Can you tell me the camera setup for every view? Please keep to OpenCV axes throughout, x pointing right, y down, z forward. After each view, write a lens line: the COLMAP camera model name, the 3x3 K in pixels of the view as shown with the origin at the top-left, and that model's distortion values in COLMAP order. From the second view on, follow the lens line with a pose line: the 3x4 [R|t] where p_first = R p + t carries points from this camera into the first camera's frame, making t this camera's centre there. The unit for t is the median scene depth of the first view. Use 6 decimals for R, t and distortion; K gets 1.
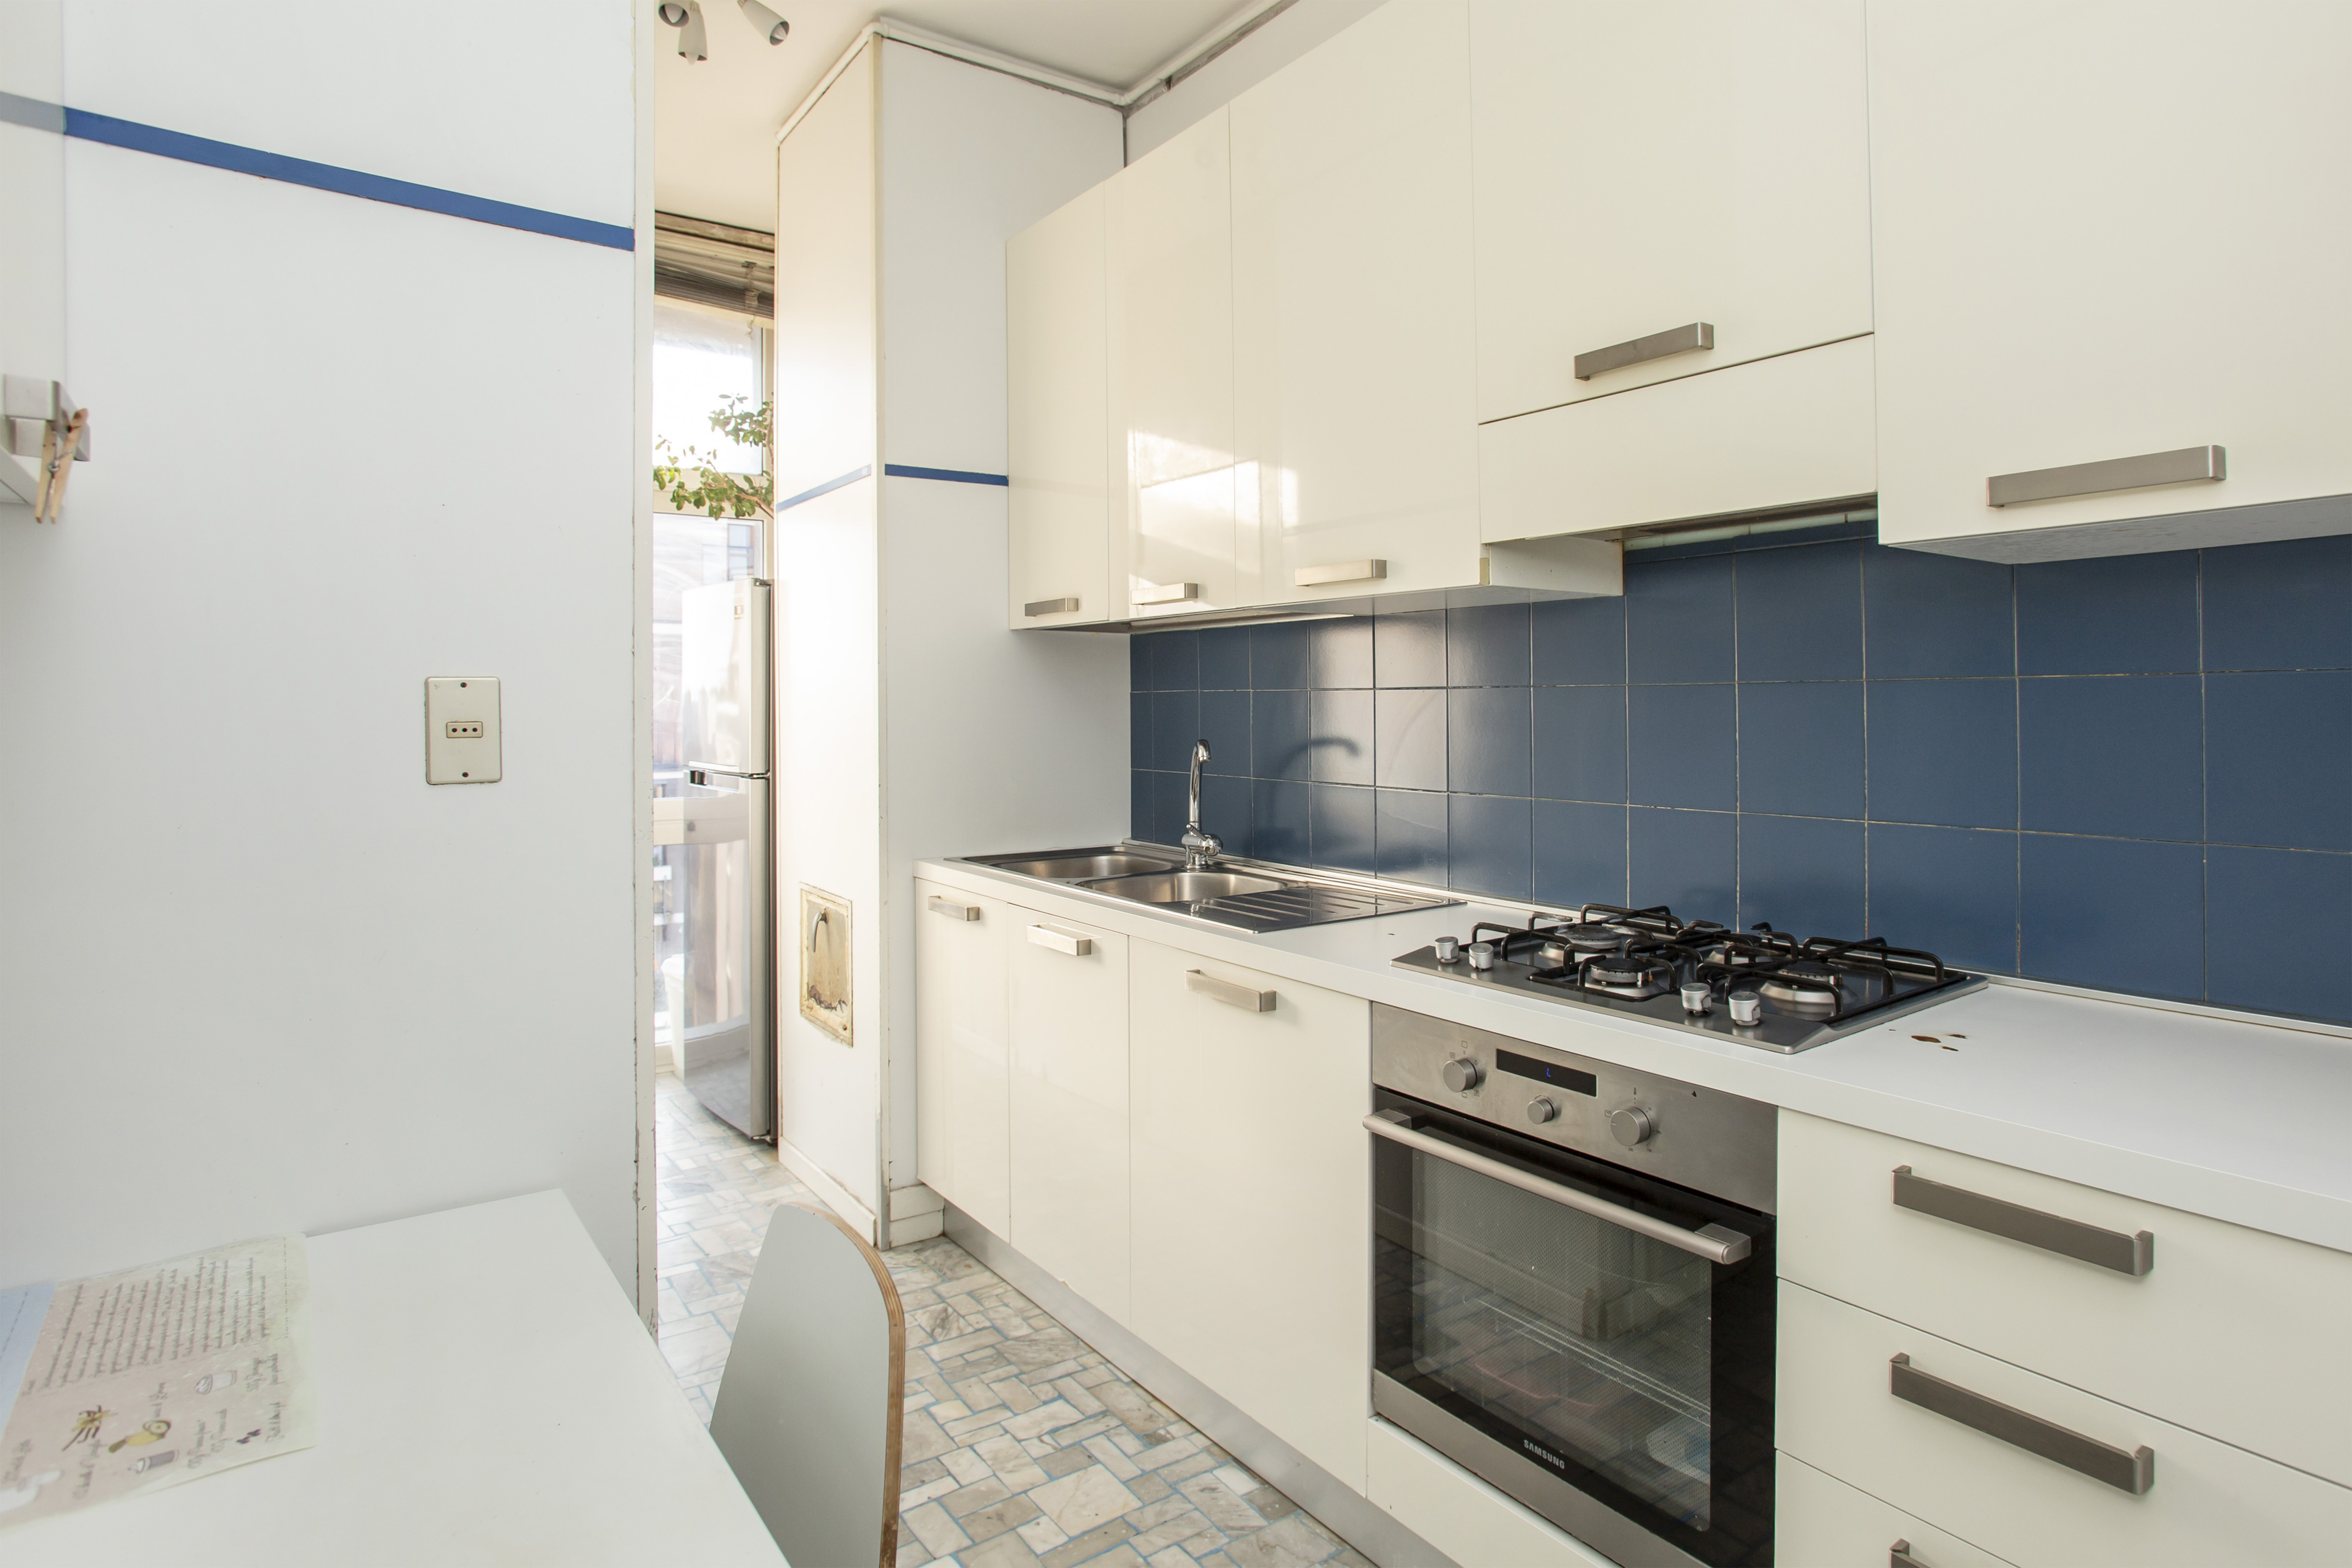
lens RADIAL K [[1271.1, 0, 1195.7], [0, 1271.1, 702.2], [0, 0, 1]] dist [-0.029803, 0.002728]
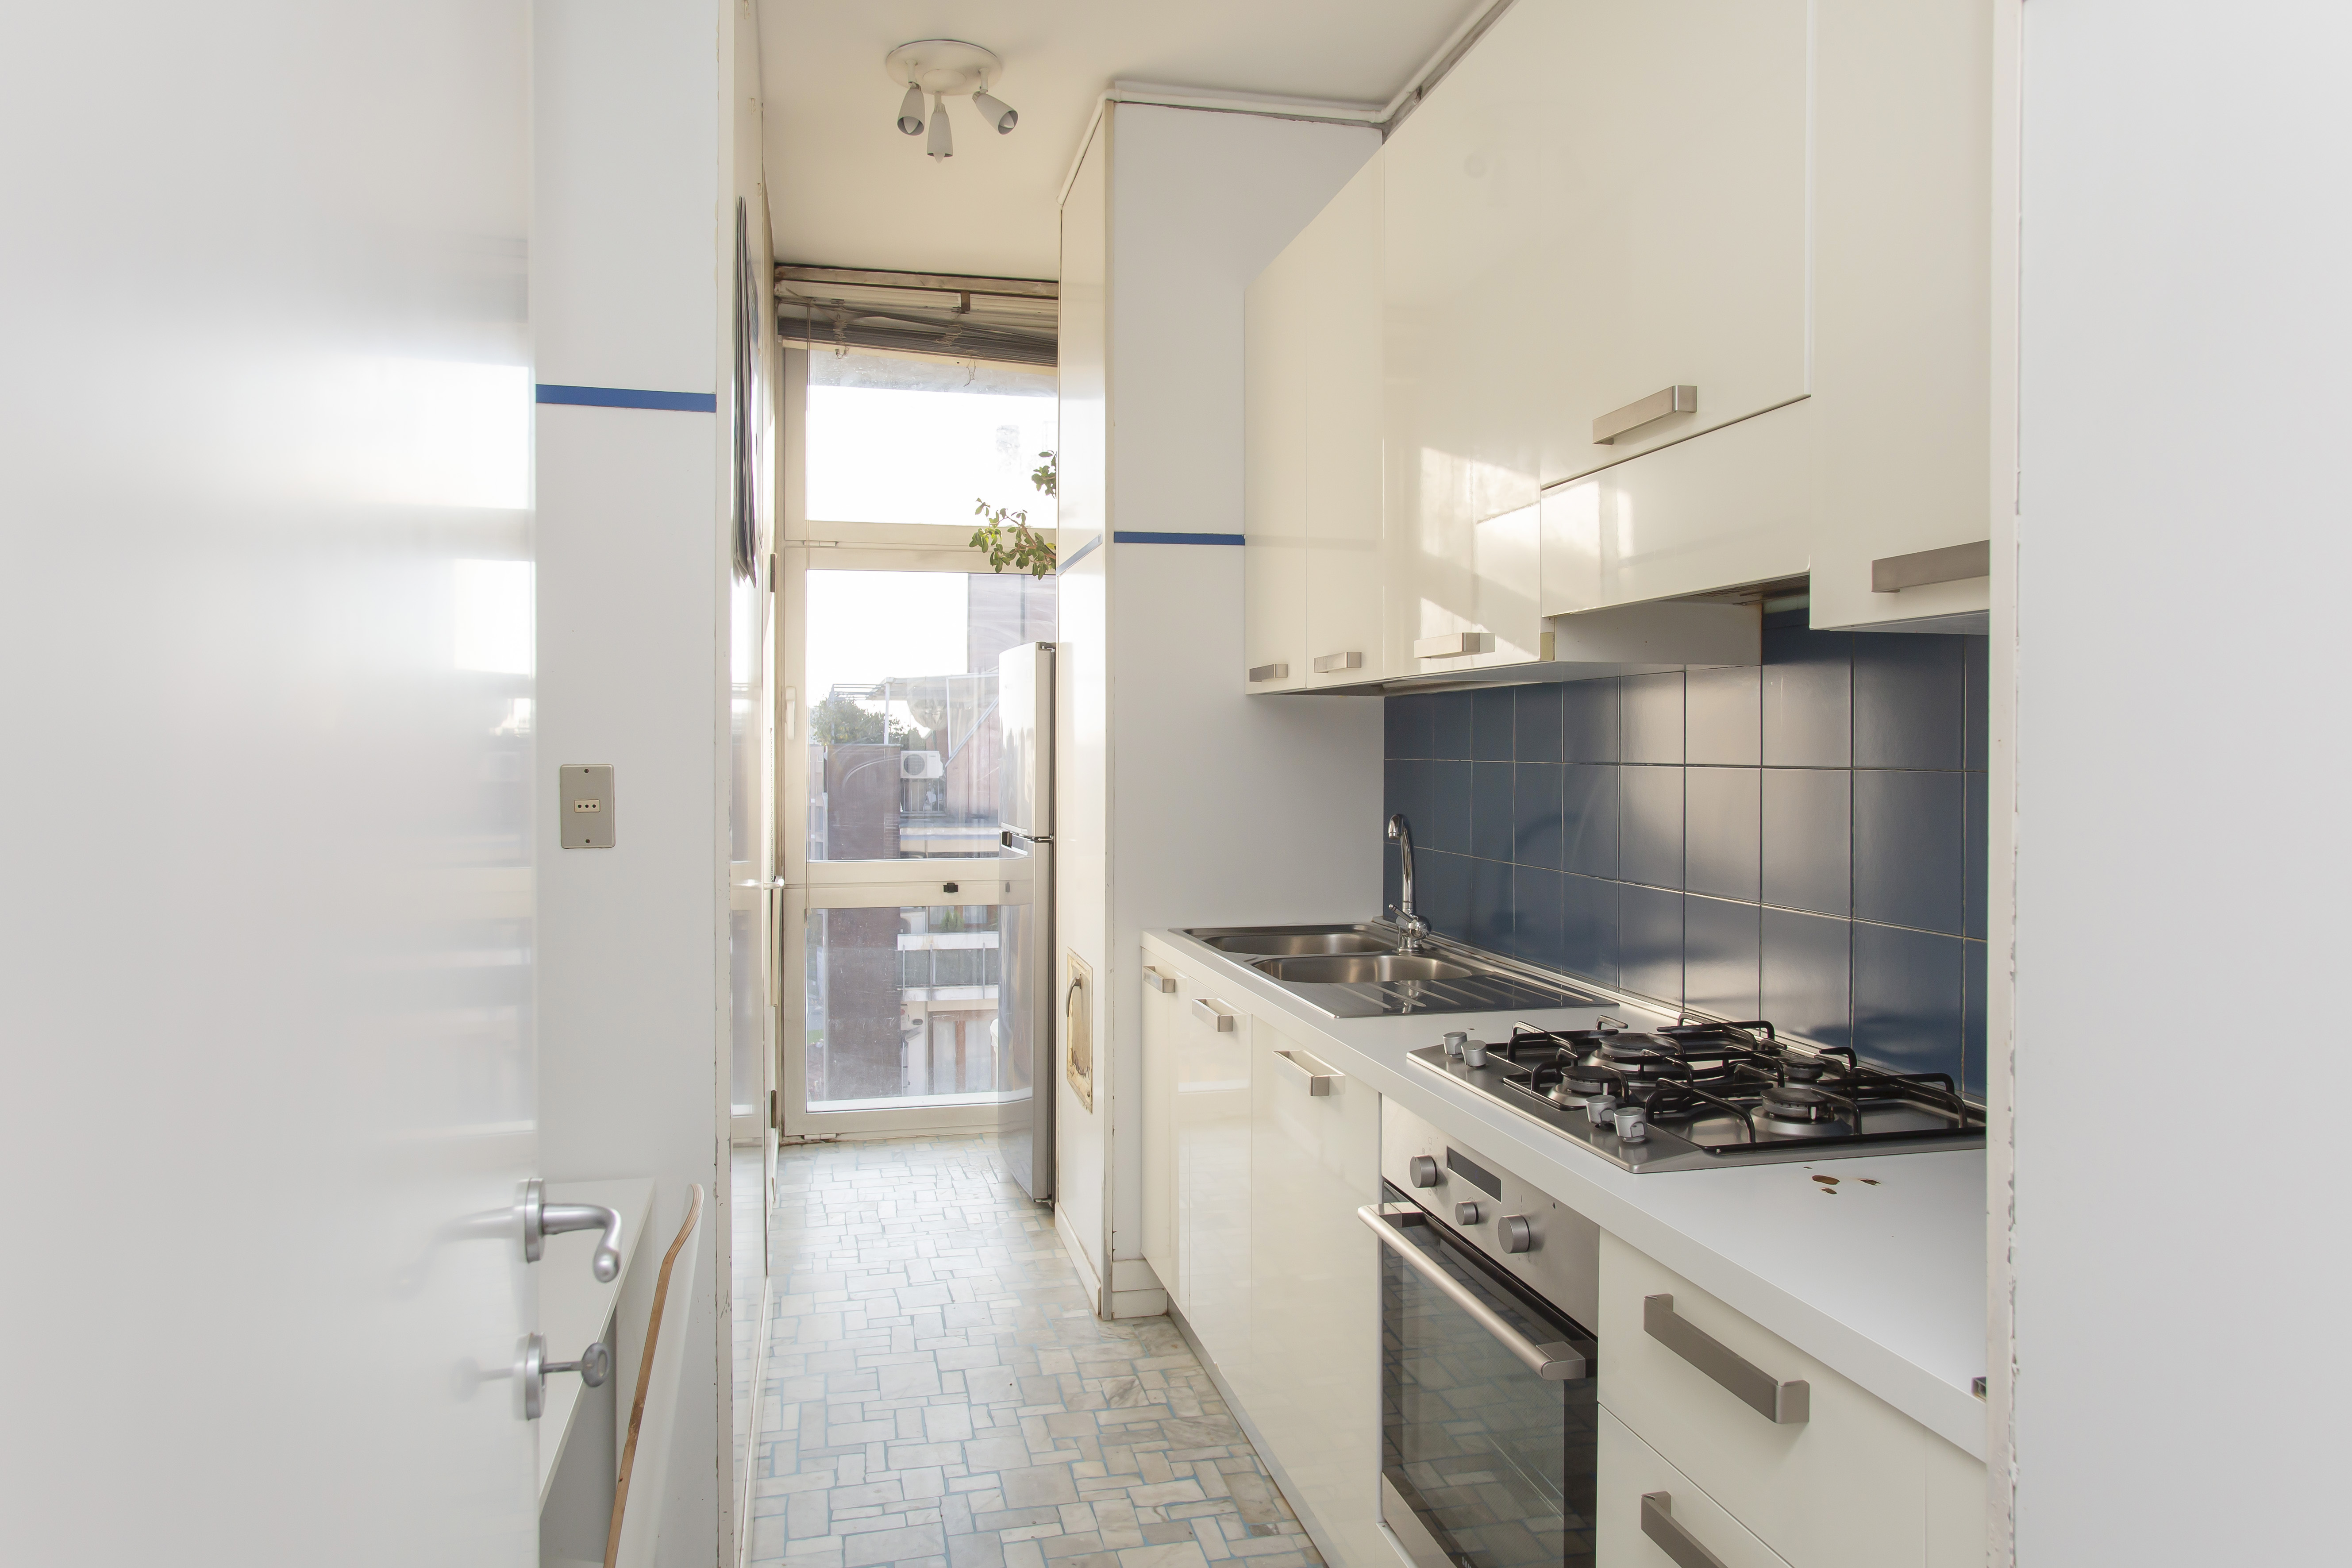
lens RADIAL K [[1516.5, 0, 1172.0], [0, 1516.5, 729.7], [0, 0, 1]] dist [-0.016527, 0.000635]
pose [[0.923001, -0.002665, -0.384789, 0.266267], [-0.001207, 0.999951, -0.009822, -0.020795], [0.384796, 0.009530, 0.922952, -0.088813]]
